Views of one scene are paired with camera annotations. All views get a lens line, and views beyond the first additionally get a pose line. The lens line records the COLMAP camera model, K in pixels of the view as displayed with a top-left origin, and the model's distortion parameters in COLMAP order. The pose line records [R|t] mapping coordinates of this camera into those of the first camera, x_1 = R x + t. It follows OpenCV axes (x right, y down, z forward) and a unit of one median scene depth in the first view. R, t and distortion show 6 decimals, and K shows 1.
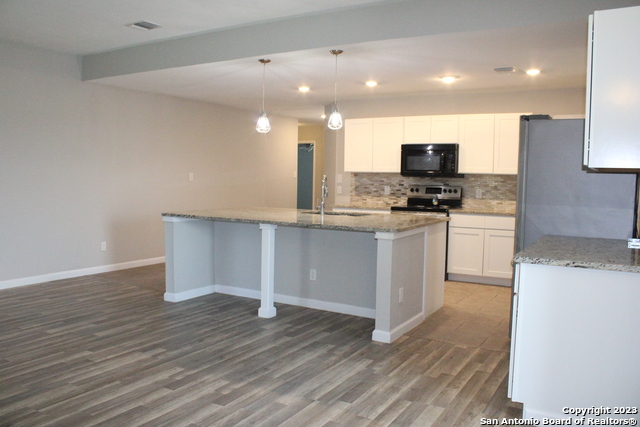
lens RADIAL K [[527.5, 0, 320.0], [0, 527.5, 213.5], [0, 0, 1]] dist [-0.188455, 0.193644]
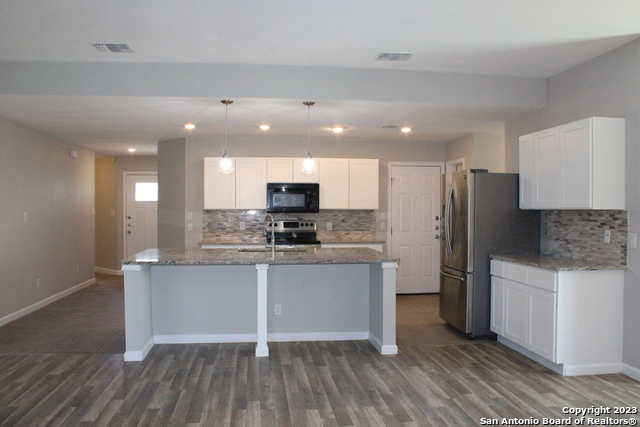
lens RADIAL K [[527.5, 0, 320.0], [0, 527.5, 213.5], [0, 0, 1]] dist [-0.188455, 0.193644]
pose [[0.793743, -0.020171, 0.607919, -0.666515], [0.054471, 0.997791, -0.038015, -0.035494], [-0.605810, 0.063288, 0.793088, 0.123290]]
